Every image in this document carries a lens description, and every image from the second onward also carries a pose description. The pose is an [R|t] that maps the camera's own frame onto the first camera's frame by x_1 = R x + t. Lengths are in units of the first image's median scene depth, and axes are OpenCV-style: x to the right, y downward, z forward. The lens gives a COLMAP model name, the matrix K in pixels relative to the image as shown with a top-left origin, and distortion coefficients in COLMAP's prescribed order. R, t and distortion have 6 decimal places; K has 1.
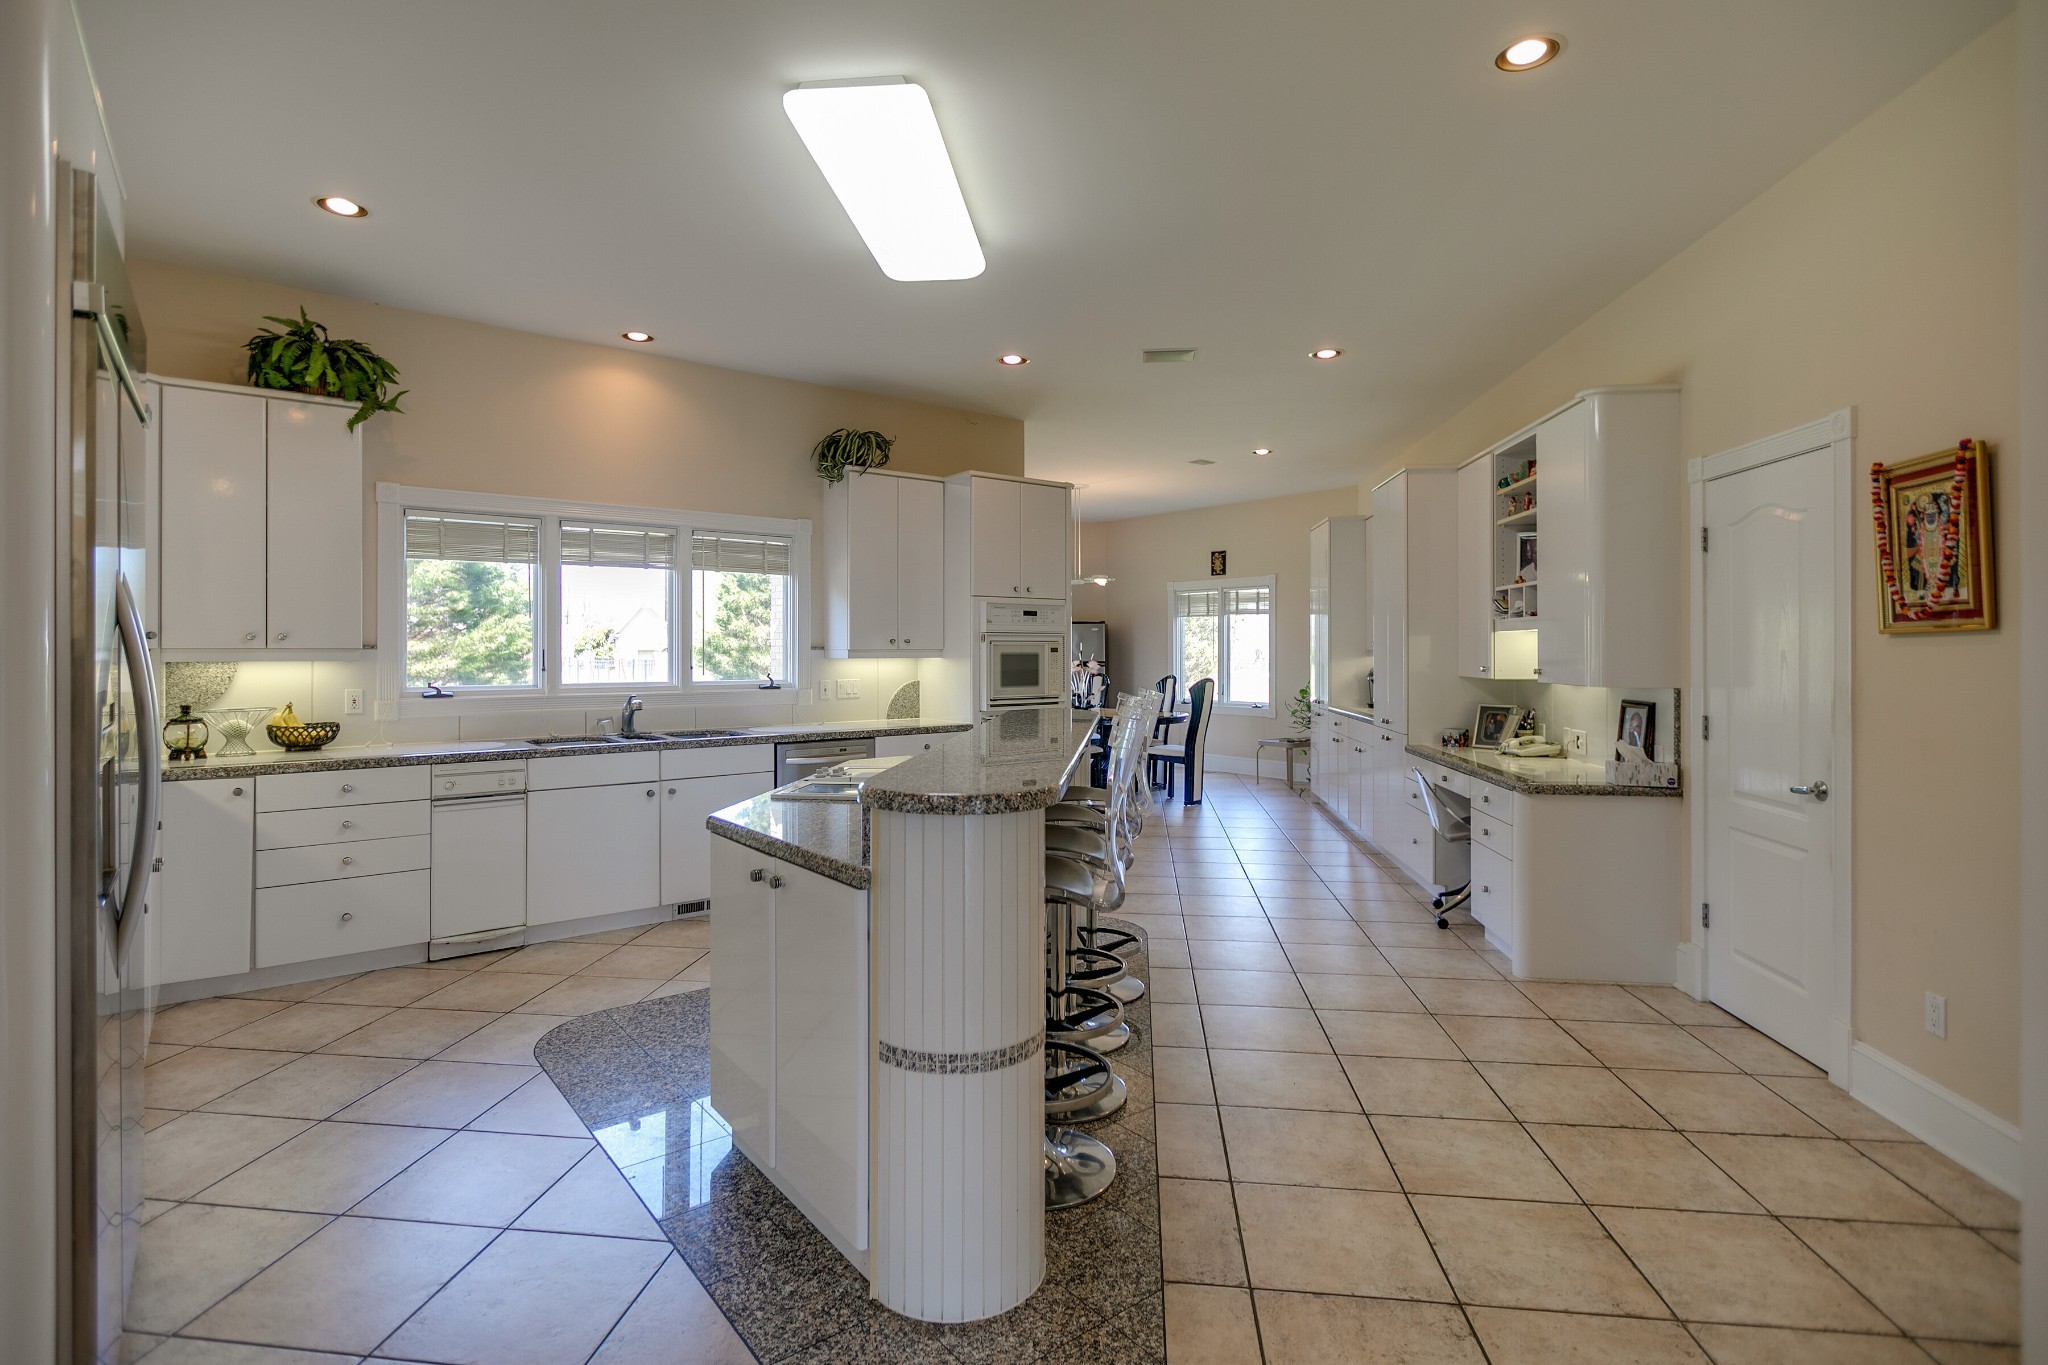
lens RADIAL K [[947.3, 0, 1028.0], [0, 947.3, 675.1], [0, 0, 1]] dist [-0.000875, -0.000180]
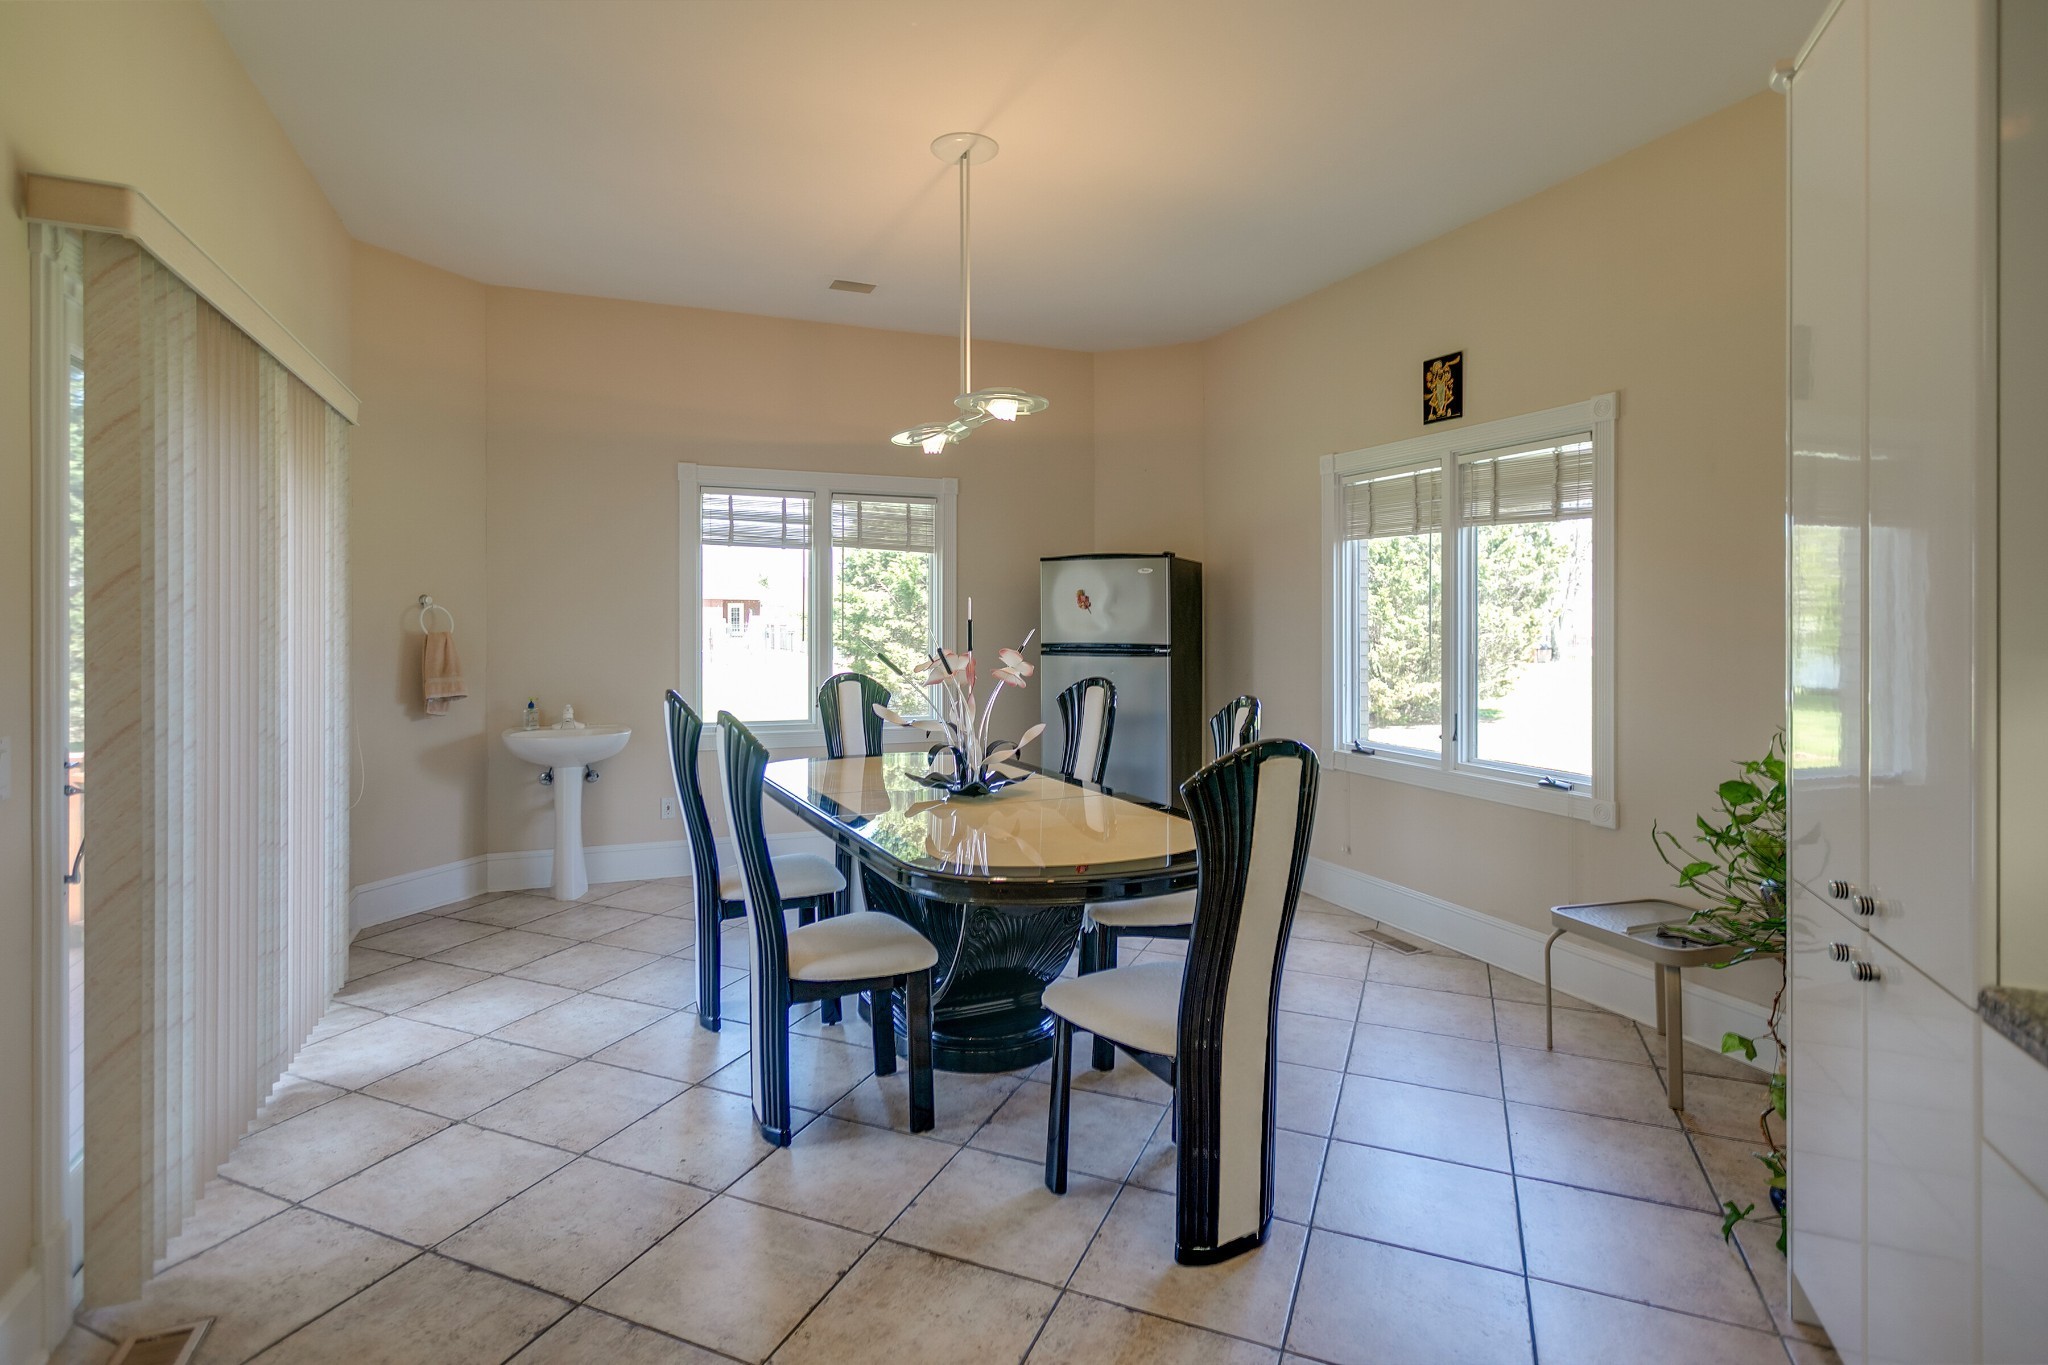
lens RADIAL K [[947.3, 0, 1019.0], [0, 947.3, 671.8], [0, 0, 1]] dist [-0.000875, -0.000180]
pose [[0.958787, 0.009102, -0.283982, 0.146400], [-0.008313, 0.999958, 0.003985, -0.004803], [0.284006, -0.001460, 0.958821, 0.586001]]
